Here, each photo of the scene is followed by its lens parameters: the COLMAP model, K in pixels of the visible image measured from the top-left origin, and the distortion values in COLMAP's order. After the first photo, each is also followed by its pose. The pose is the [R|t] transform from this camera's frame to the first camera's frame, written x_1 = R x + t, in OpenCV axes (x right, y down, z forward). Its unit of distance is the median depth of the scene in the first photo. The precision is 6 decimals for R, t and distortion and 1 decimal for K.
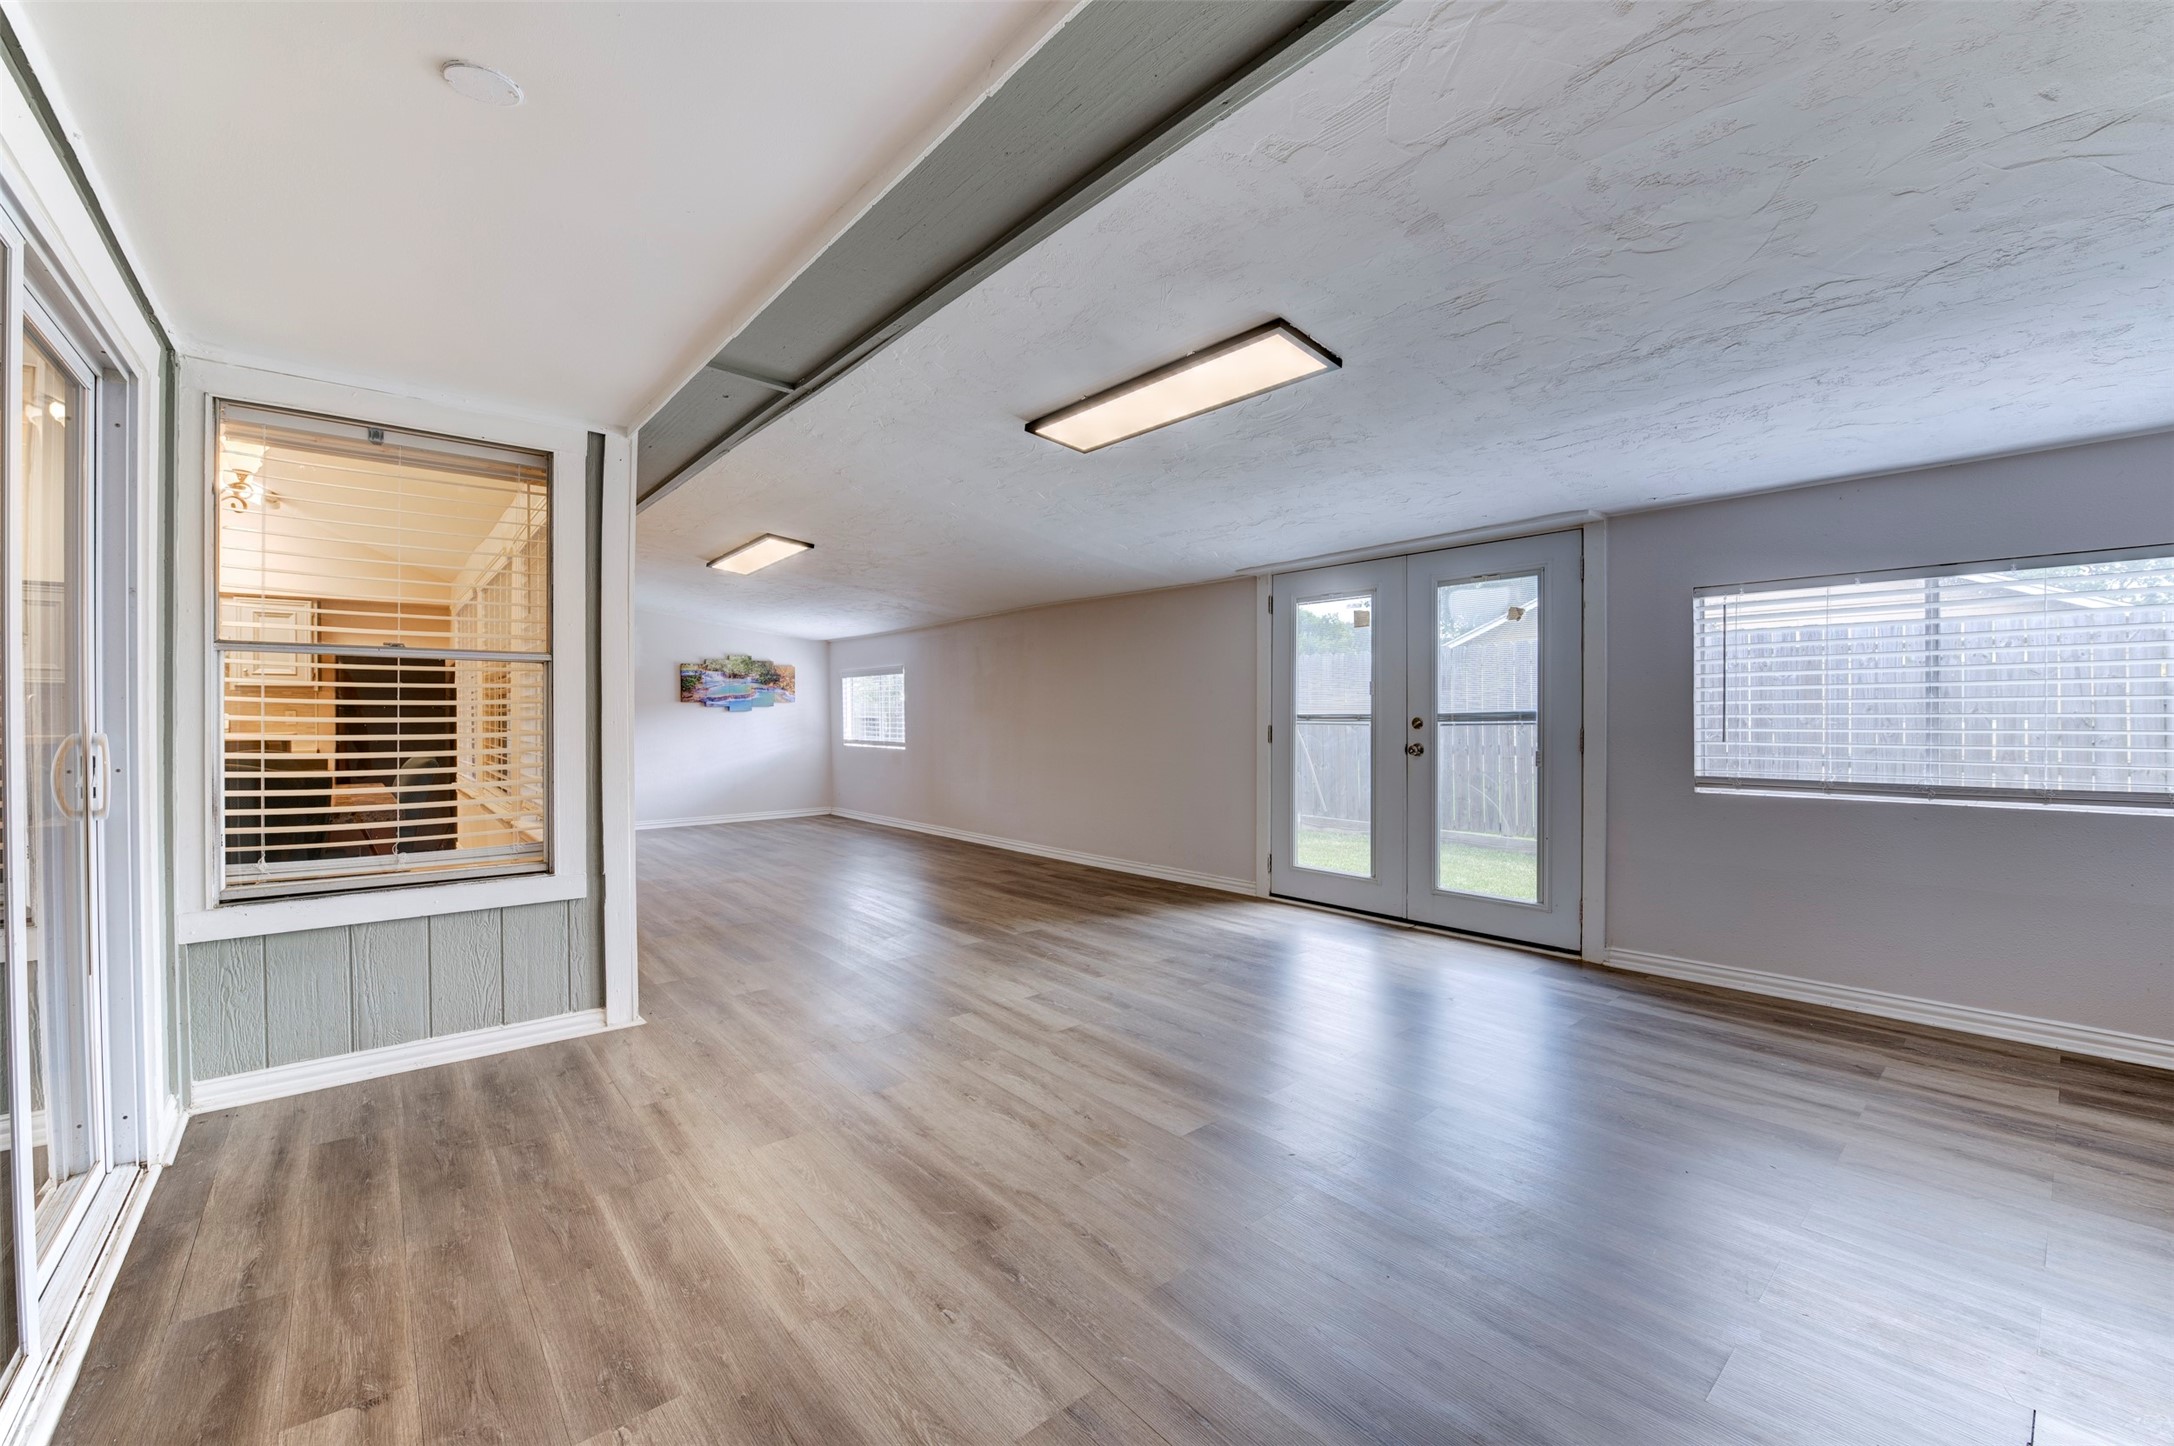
lens RADIAL K [[865.0, 0, 1079.0], [0, 865.0, 718.6], [0, 0, 1]] dist [-0.016861, -0.000293]
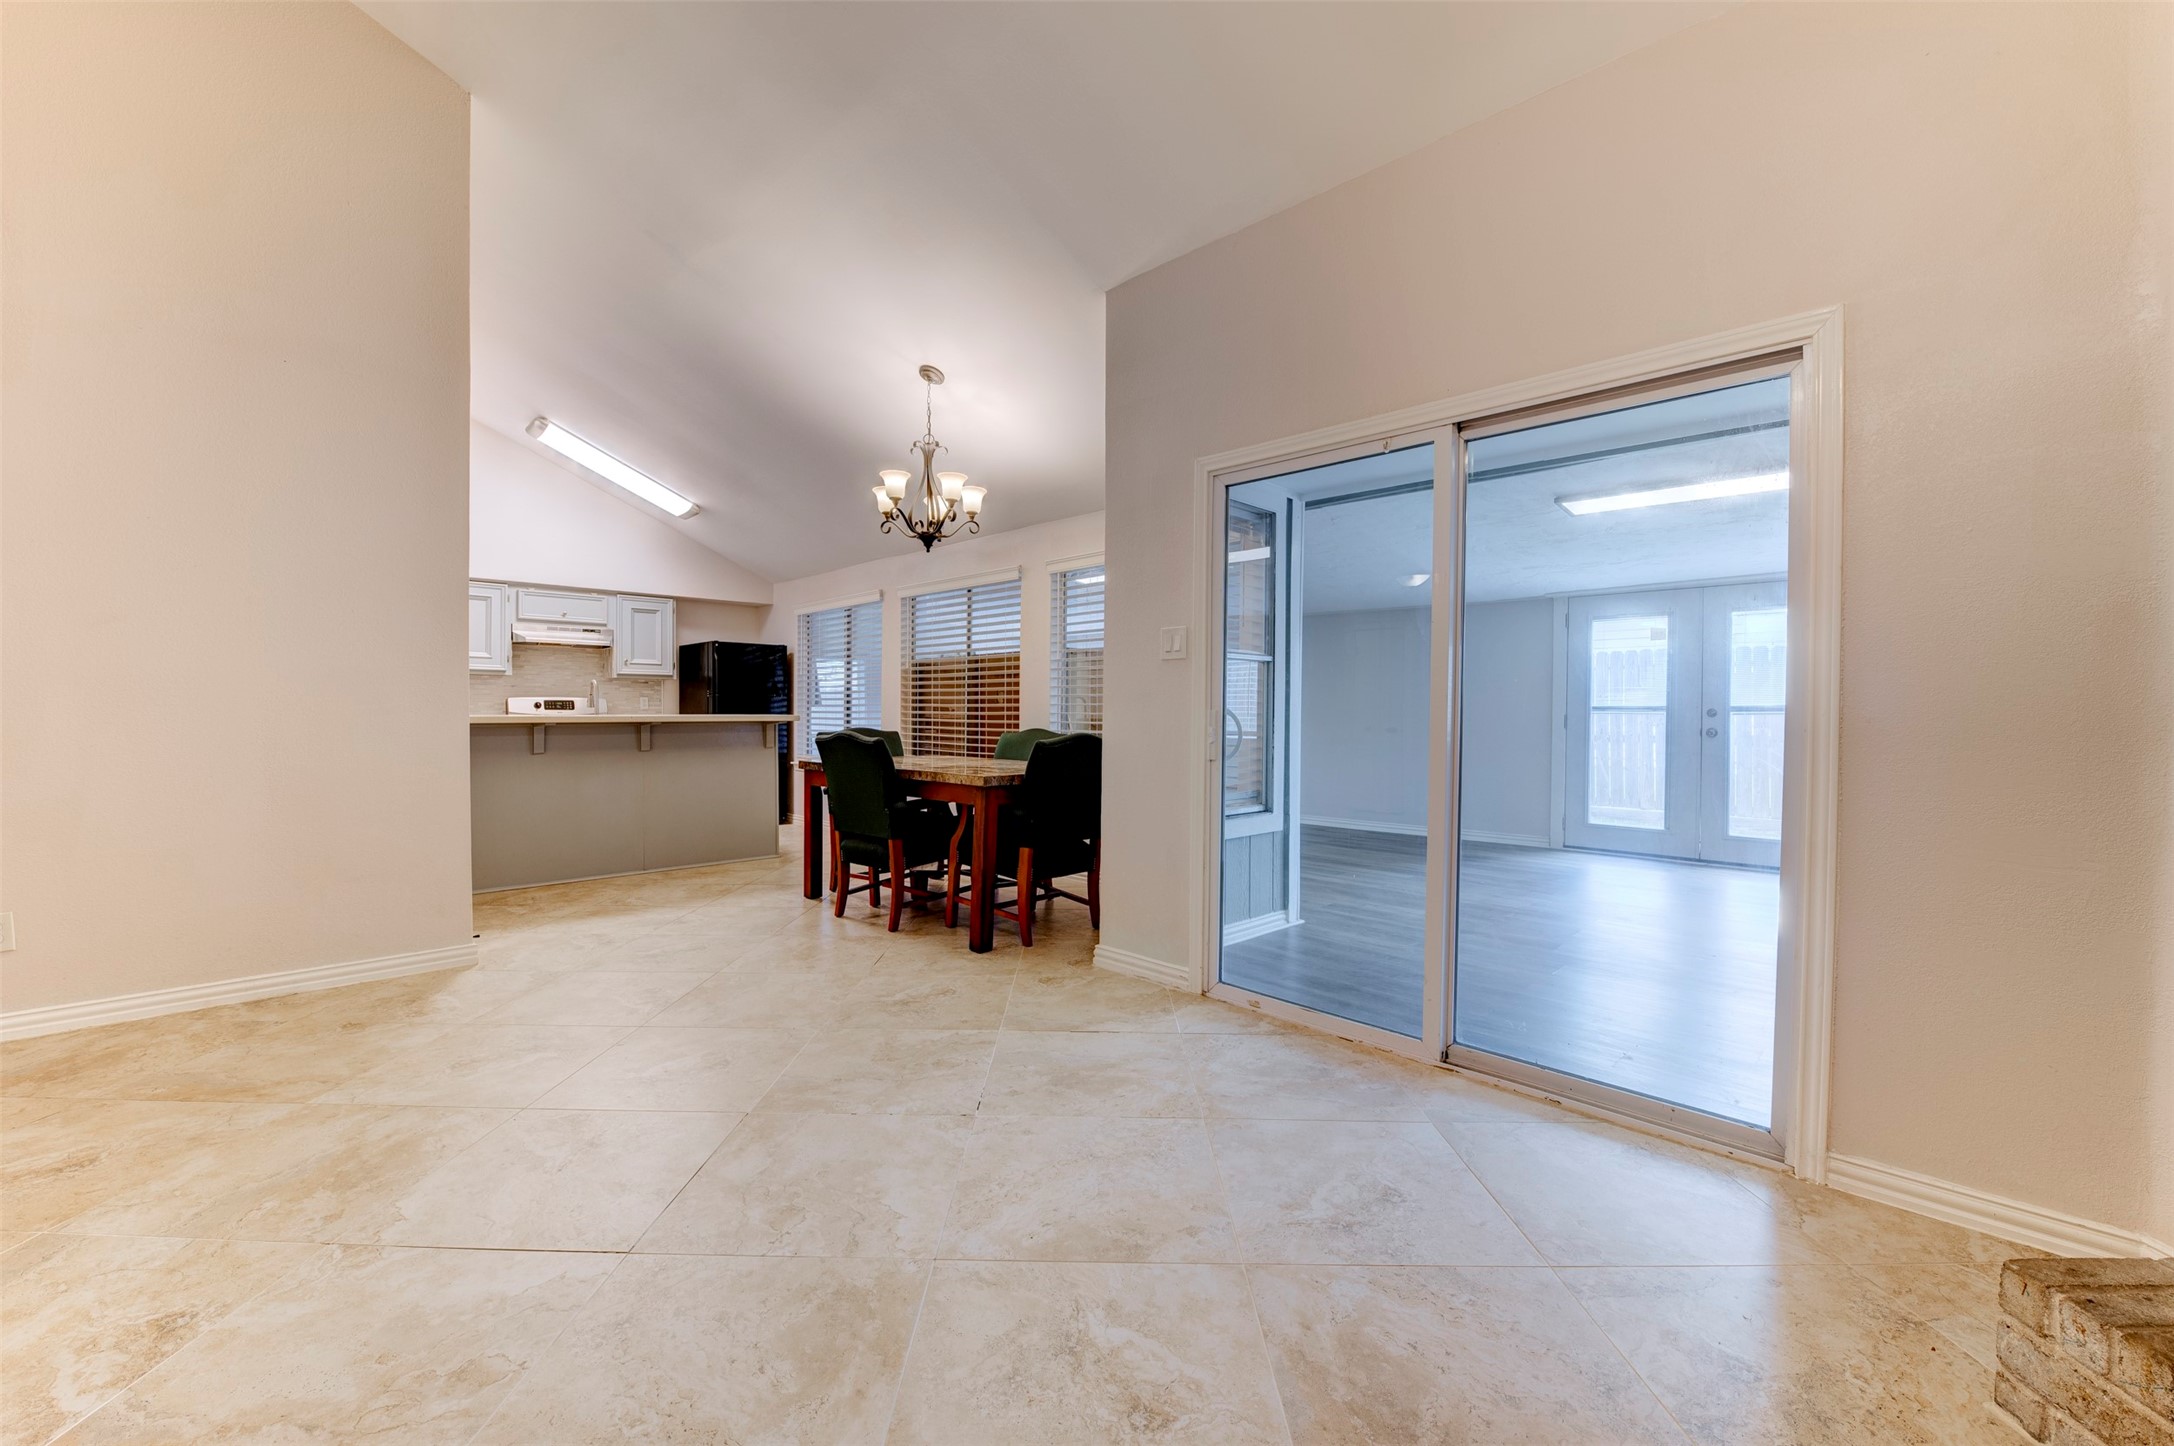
lens RADIAL K [[865.0, 0, 1089.3], [0, 865.0, 714.8], [0, 0, 1]] dist [-0.016861, -0.000293]
pose [[0.996957, 0.007139, 0.077624, -0.649502], [-0.007096, 0.999974, -0.000827, 0.015489], [-0.077628, 0.000274, 0.996982, -0.244987]]
